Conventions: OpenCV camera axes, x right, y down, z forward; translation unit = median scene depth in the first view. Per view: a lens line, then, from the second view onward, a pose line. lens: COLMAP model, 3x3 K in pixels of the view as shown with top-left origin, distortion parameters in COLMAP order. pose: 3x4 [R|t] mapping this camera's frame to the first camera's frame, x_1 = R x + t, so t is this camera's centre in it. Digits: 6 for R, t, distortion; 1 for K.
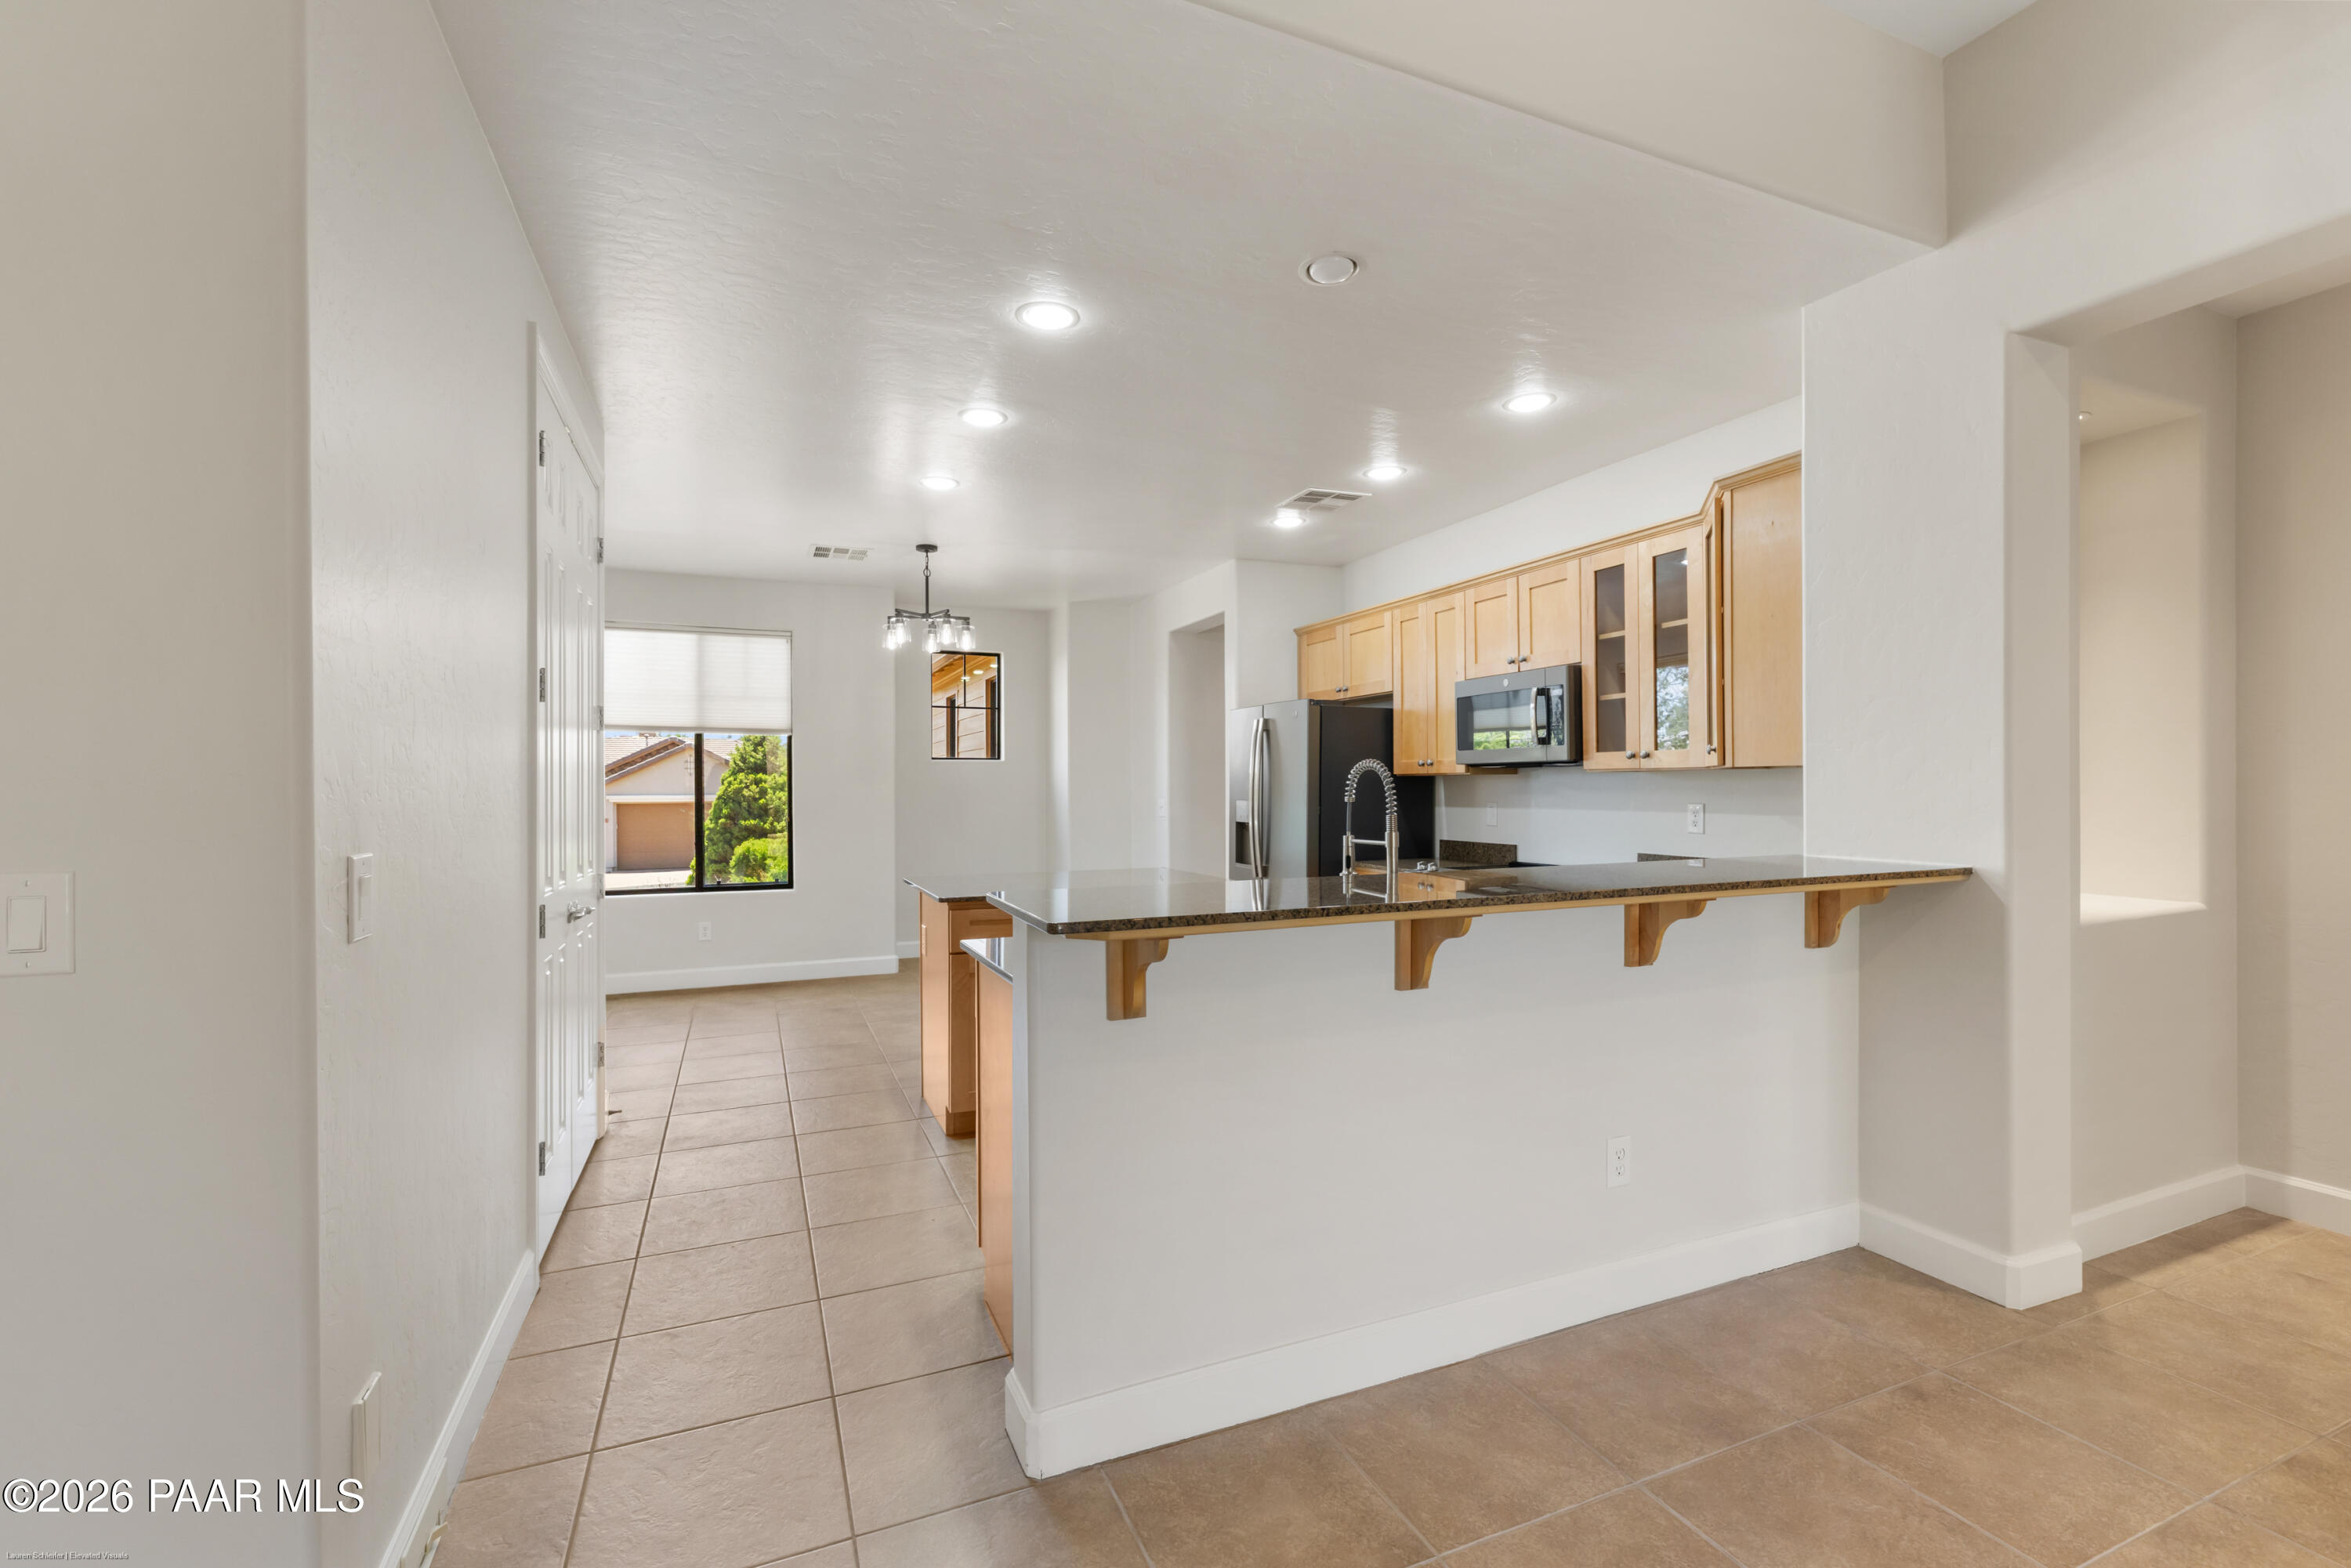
lens RADIAL K [[1021.1, 0, 1158.9], [0, 1021.1, 799.4], [0, 0, 1]] dist [-0.045827, 0.000261]
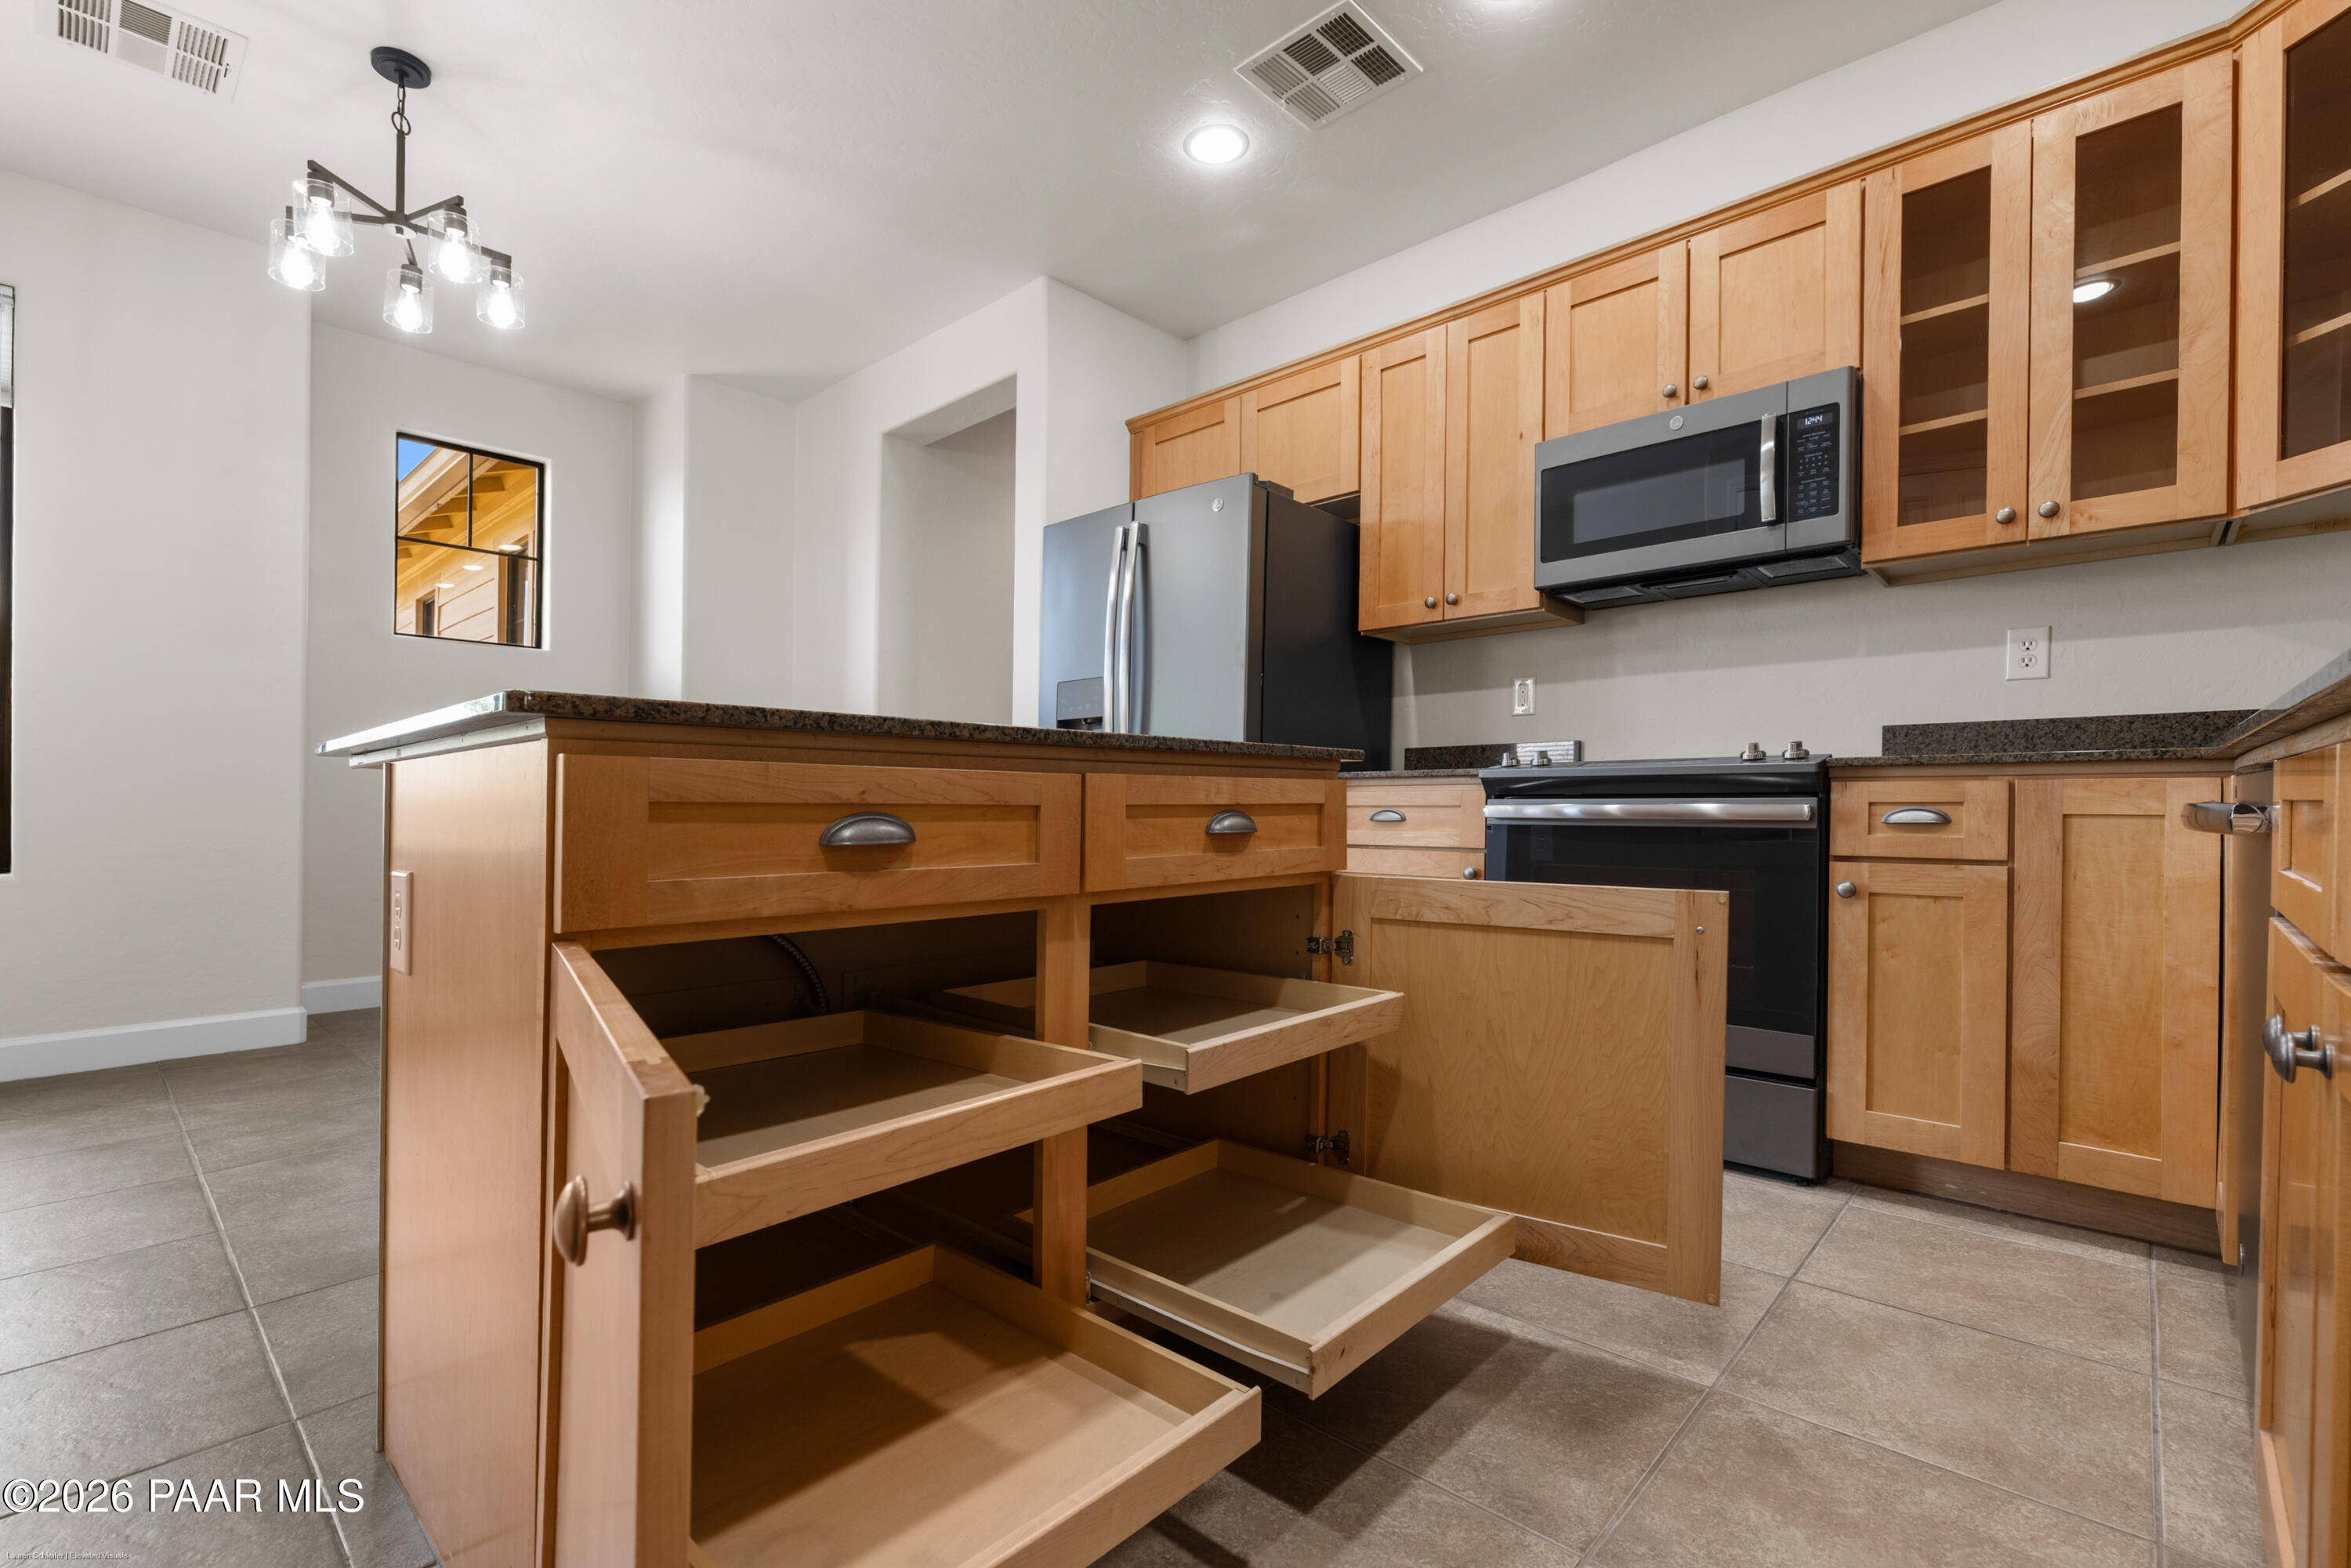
lens RADIAL K [[1024.5, 0, 1179.1], [0, 1024.5, 814.3], [0, 0, 1]] dist [-0.001708, -0.000782]
pose [[0.902109, 0.014435, 0.431267, -0.124724], [-0.009044, 0.999853, -0.014549, 0.096029], [-0.431413, 0.009225, 0.902107, 0.526550]]
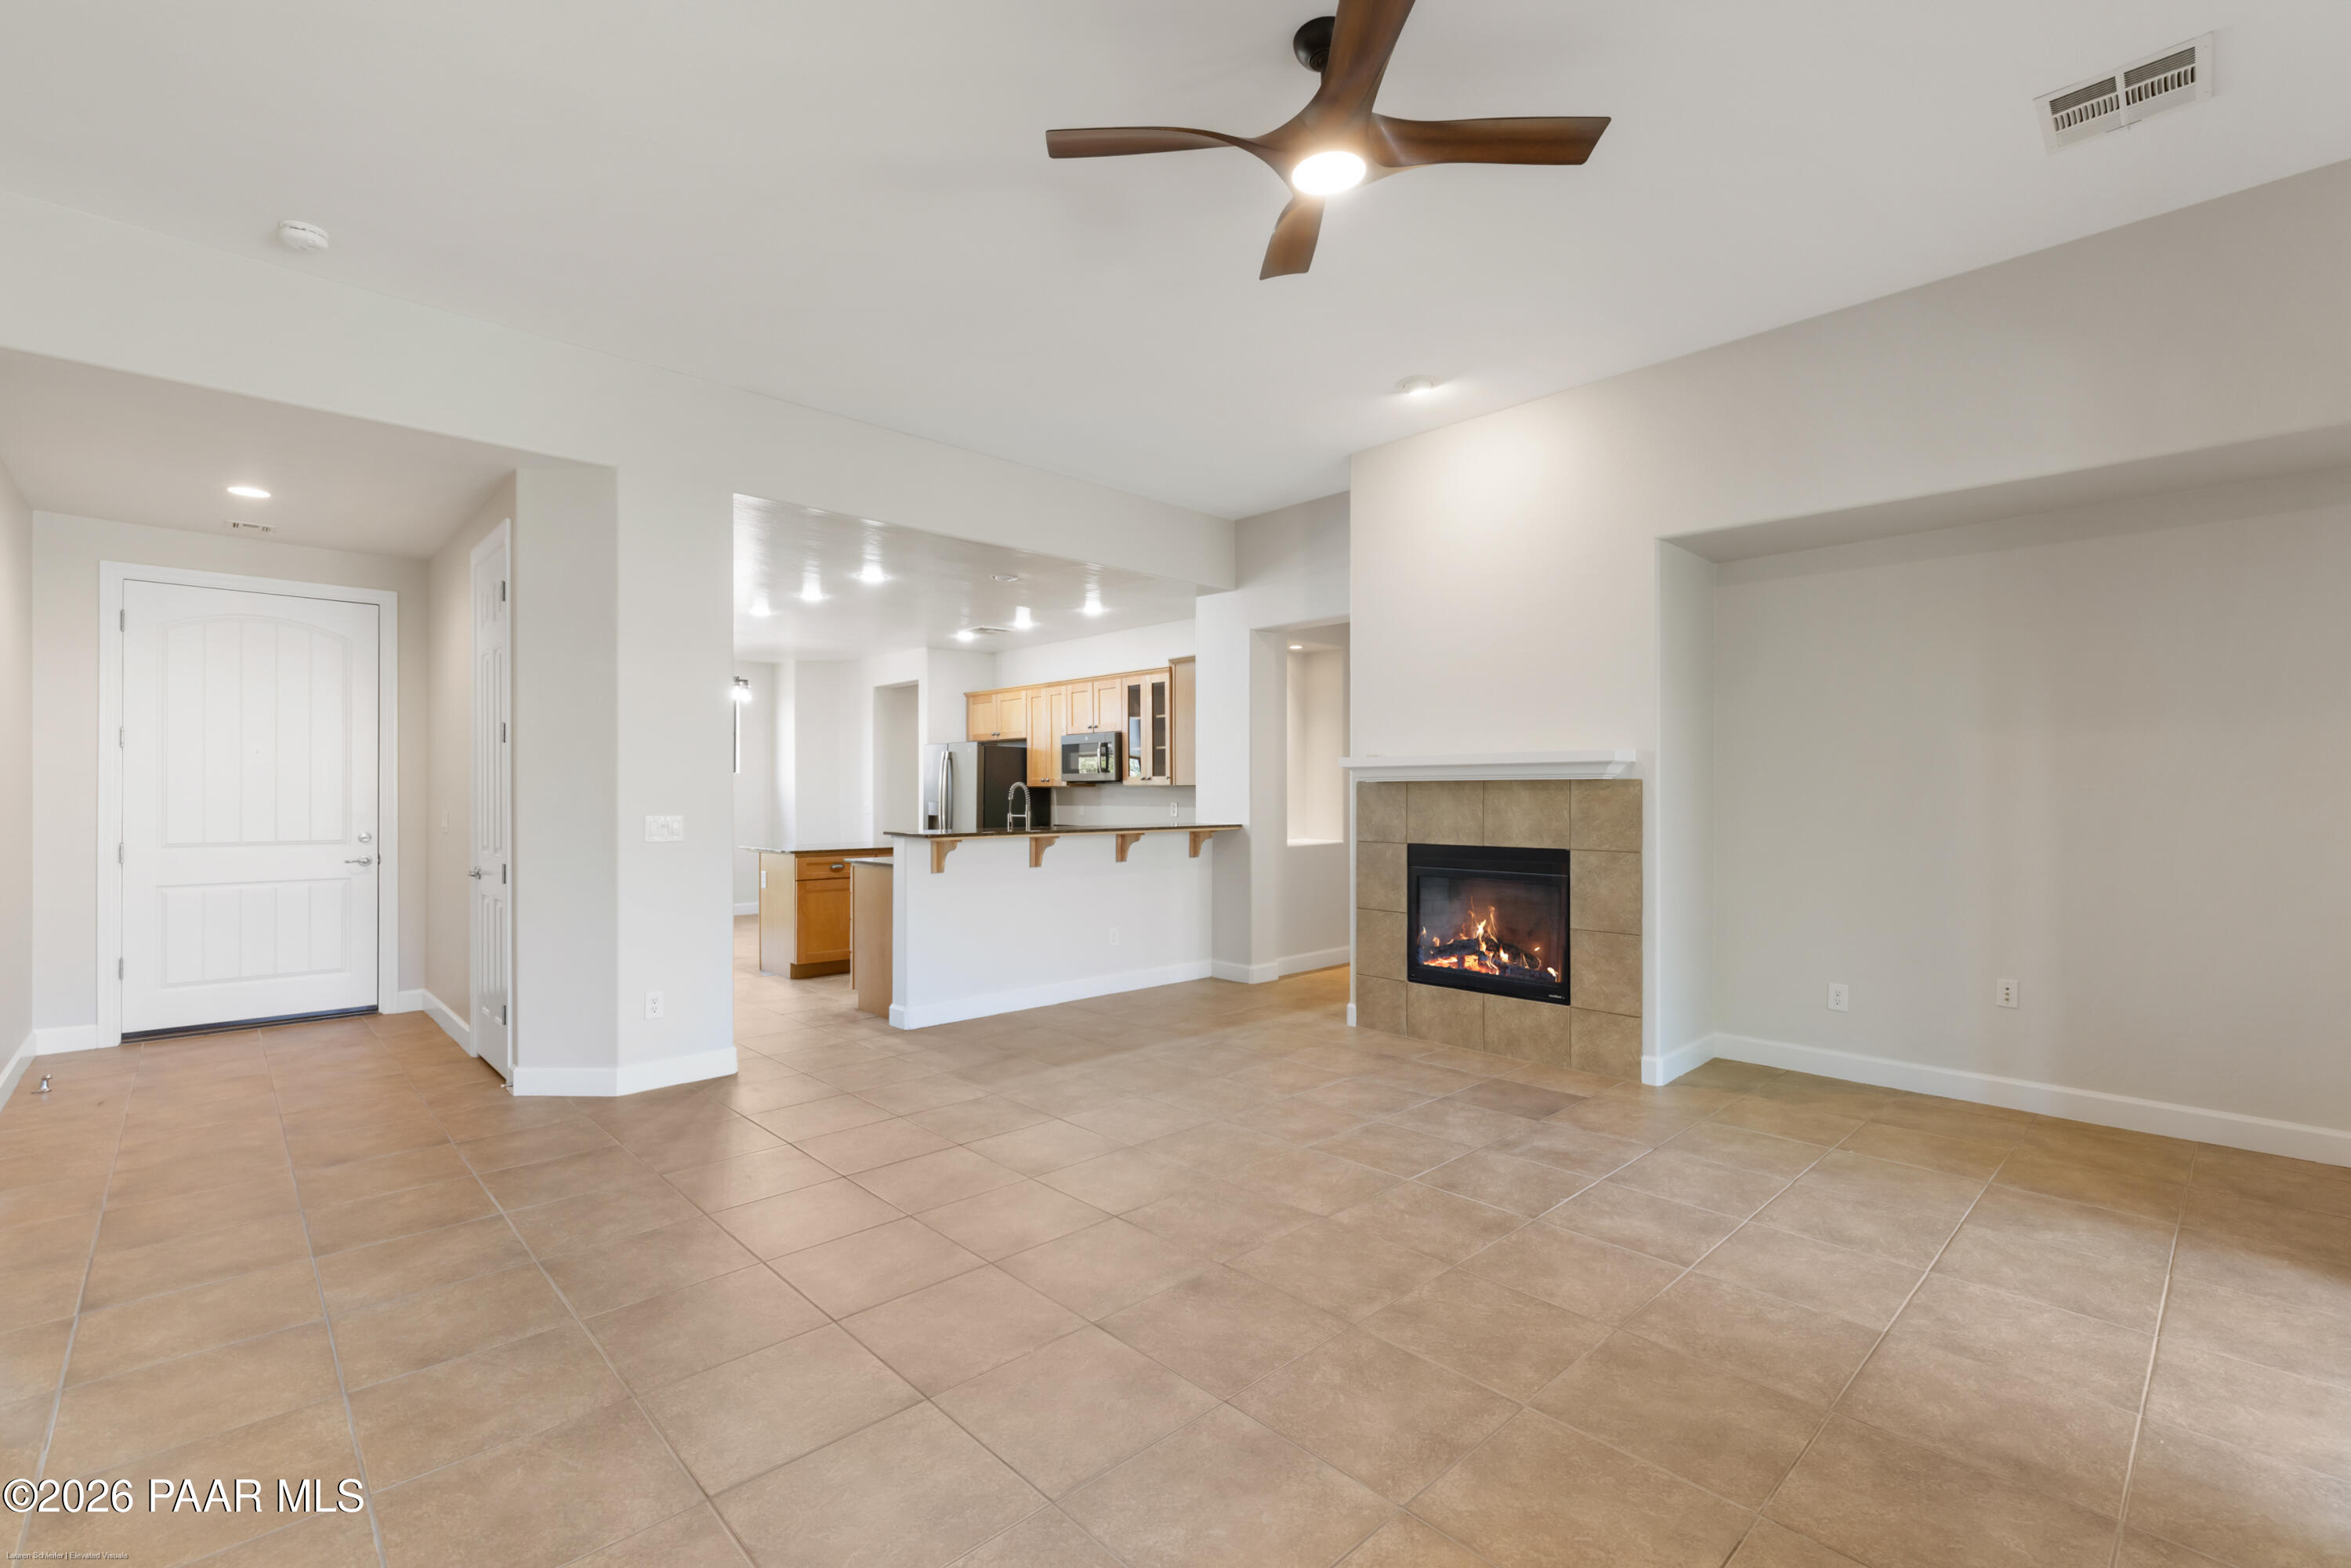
lens RADIAL K [[1034.2, 0, 1182.4], [0, 1034.2, 797.4], [0, 0, 1]] dist [-0.001419, 0.001276]
pose [[0.929172, 0.002174, 0.369641, -0.175490], [0.001465, 0.999953, -0.009564, 0.011032], [-0.369645, 0.009428, 0.929125, -0.736167]]
